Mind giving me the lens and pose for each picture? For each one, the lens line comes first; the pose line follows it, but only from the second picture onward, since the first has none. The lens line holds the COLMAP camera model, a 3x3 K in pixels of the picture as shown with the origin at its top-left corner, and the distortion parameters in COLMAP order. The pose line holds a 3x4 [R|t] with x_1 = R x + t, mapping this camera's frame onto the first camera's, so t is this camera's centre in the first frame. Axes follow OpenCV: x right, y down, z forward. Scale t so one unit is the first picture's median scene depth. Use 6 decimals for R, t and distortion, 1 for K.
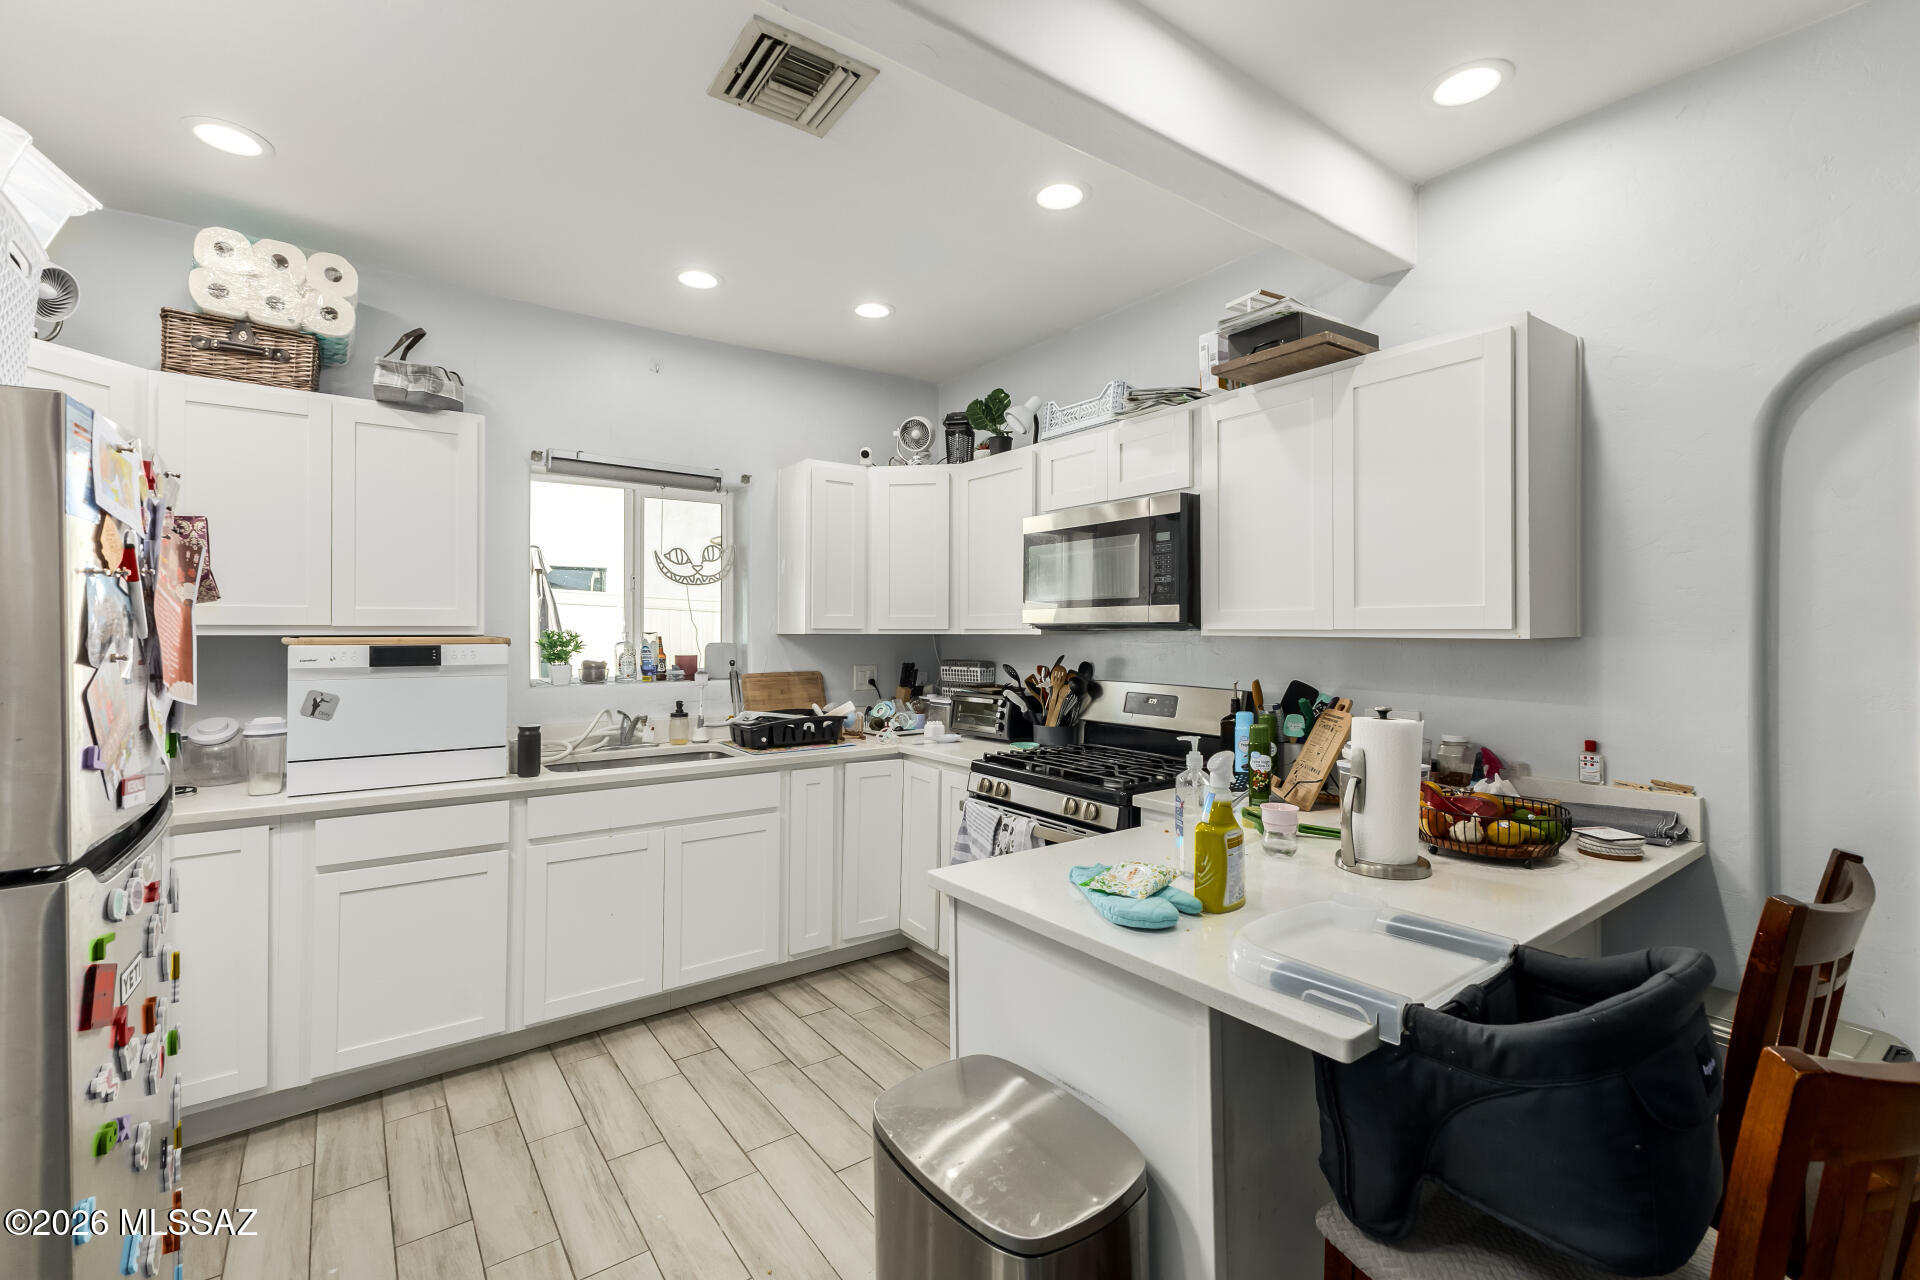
lens RADIAL K [[818.2, 0, 976.5], [0, 818.2, 629.7], [0, 0, 1]] dist [0.001555, 0.002805]
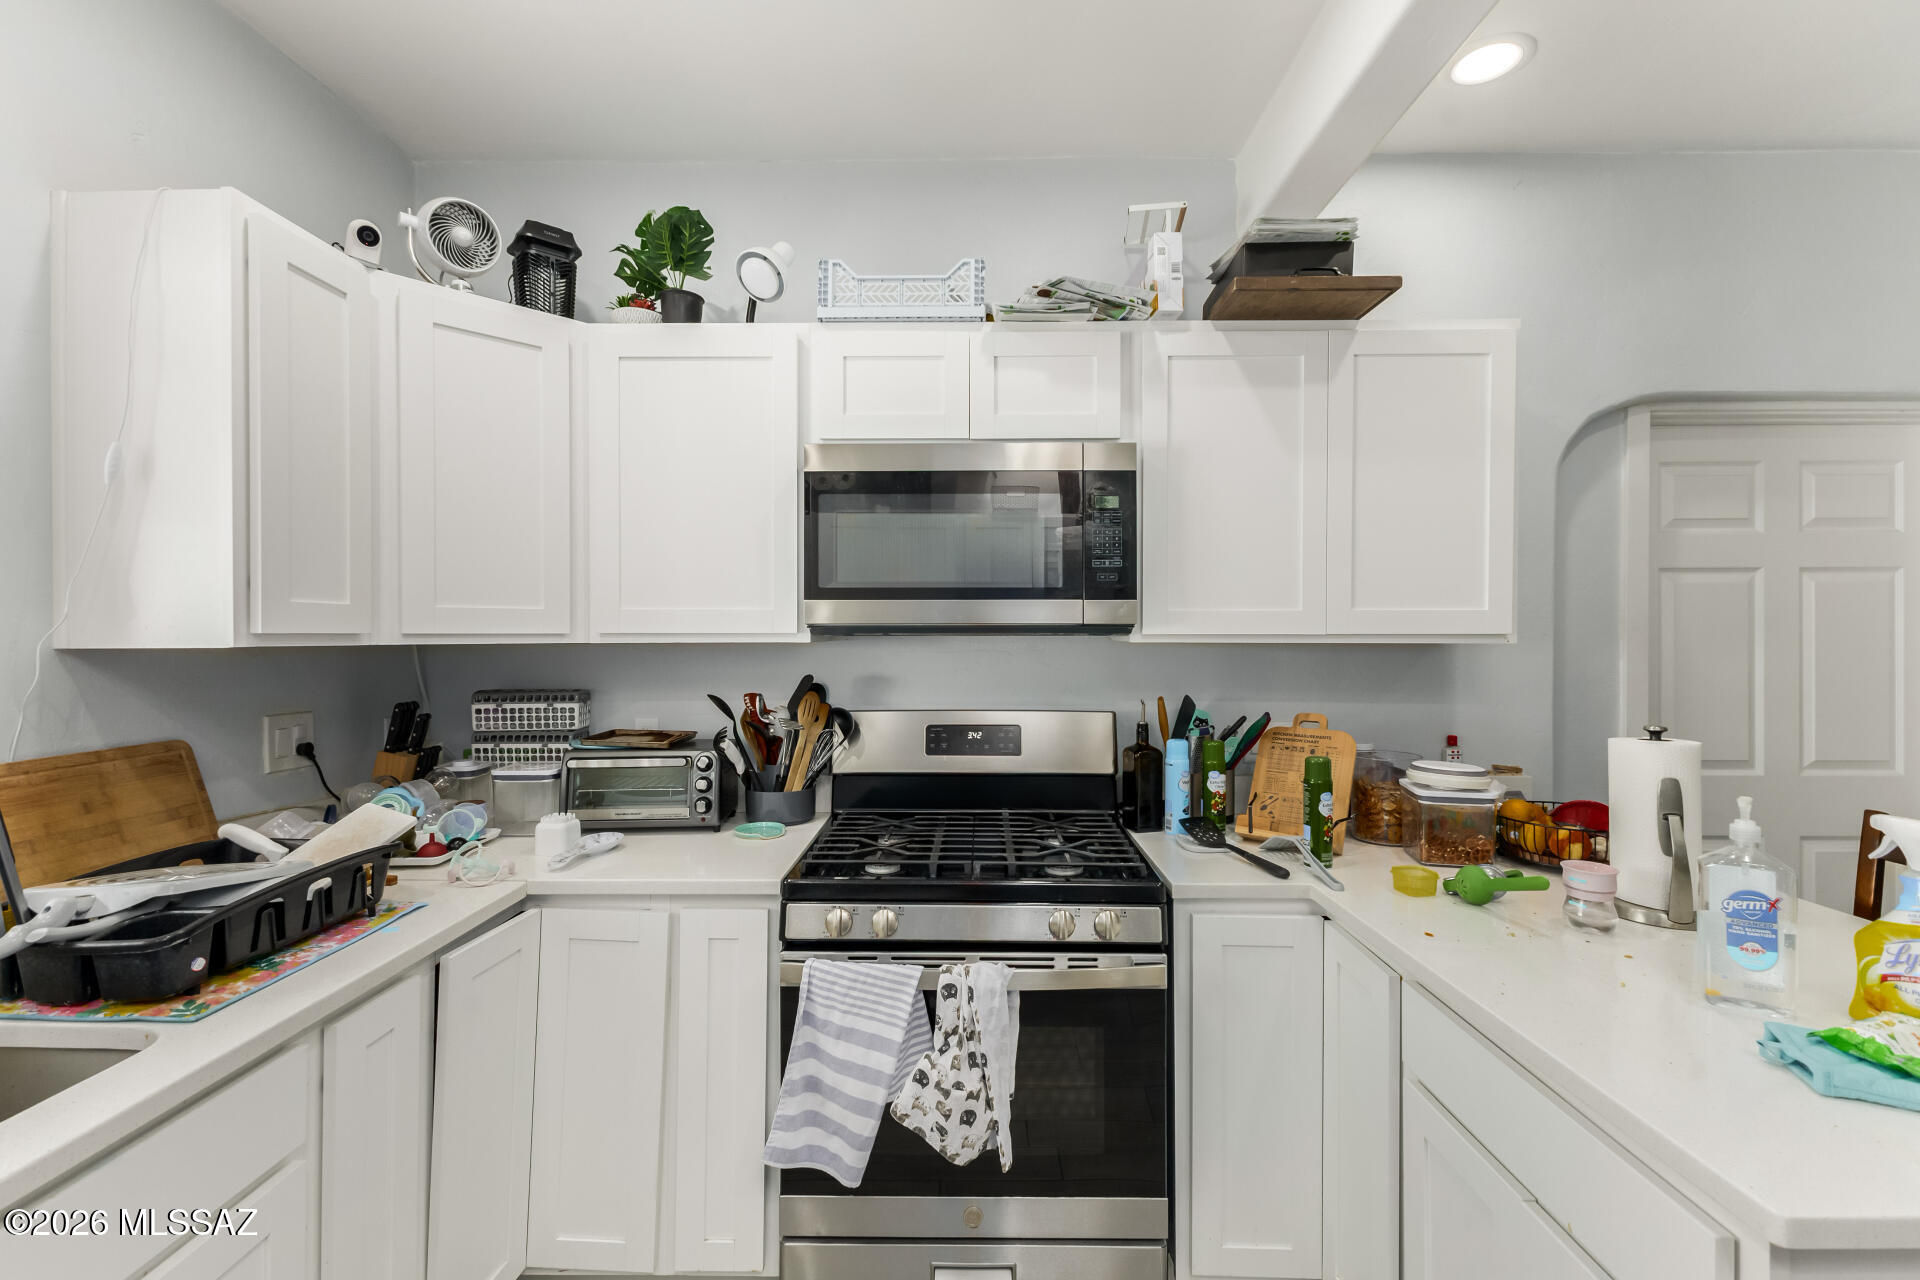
lens RADIAL K [[818.2, 0, 962.2], [0, 818.2, 639.3], [0, 0, 1]] dist [0.001555, 0.002805]
pose [[0.622004, -0.009351, 0.782958, -0.323624], [0.000686, 0.999935, 0.011398, -0.003519], [-0.783014, -0.006553, 0.621970, 0.534586]]
